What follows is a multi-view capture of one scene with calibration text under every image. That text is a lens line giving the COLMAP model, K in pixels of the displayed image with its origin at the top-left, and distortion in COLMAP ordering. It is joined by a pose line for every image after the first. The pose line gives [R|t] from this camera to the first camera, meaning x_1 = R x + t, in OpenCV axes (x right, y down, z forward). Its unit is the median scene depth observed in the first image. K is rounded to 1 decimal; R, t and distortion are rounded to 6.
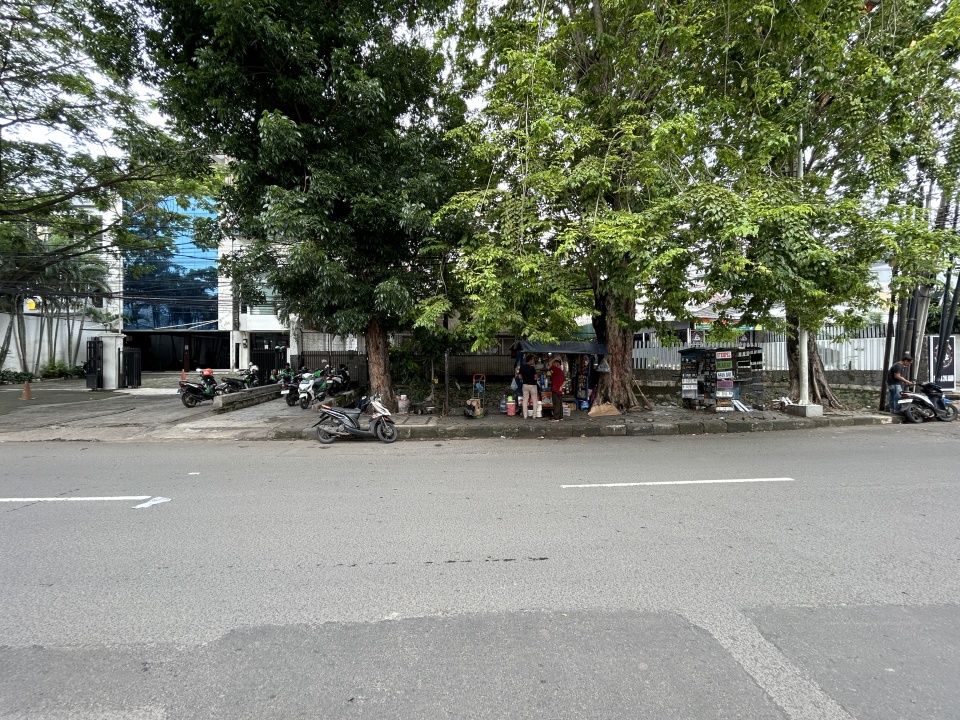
lens RADIAL K [[389.2, 0, 479.4], [0, 389.2, 358.9], [0, 0, 1]] dist [-0.001578, 0.000025]
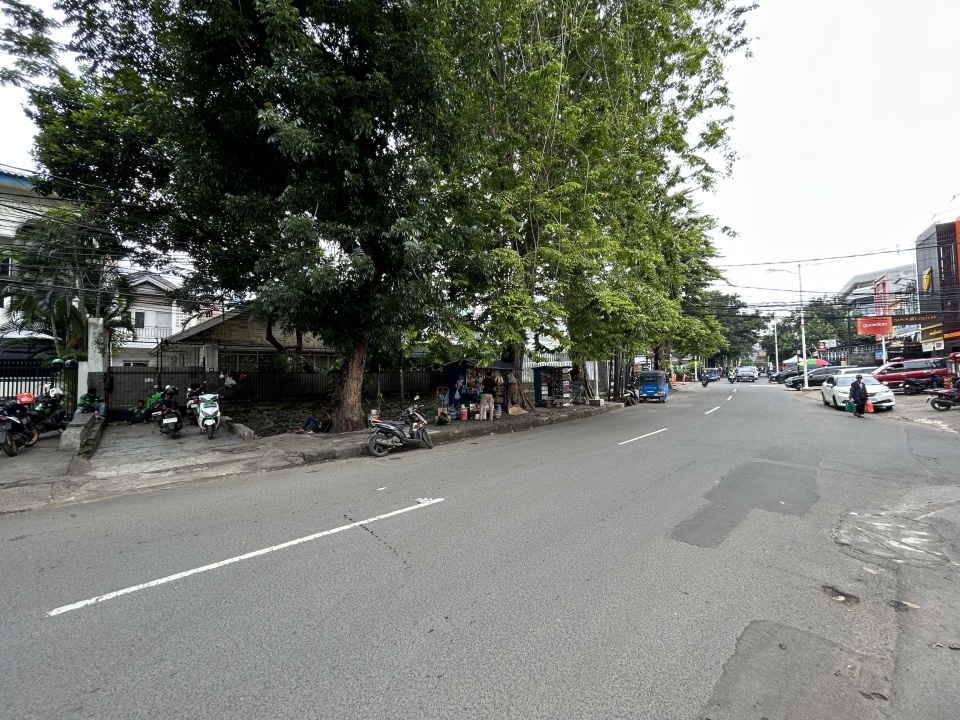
lens RADIAL K [[389.2, 0, 476.5], [0, 389.2, 363.7], [0, 0, 1]] dist [-0.001578, 0.000025]
pose [[0.757860, 0.010365, 0.652334, -0.697734], [0.012437, 0.999463, -0.030329, 0.005710], [-0.652298, 0.031098, 0.757324, 0.043272]]
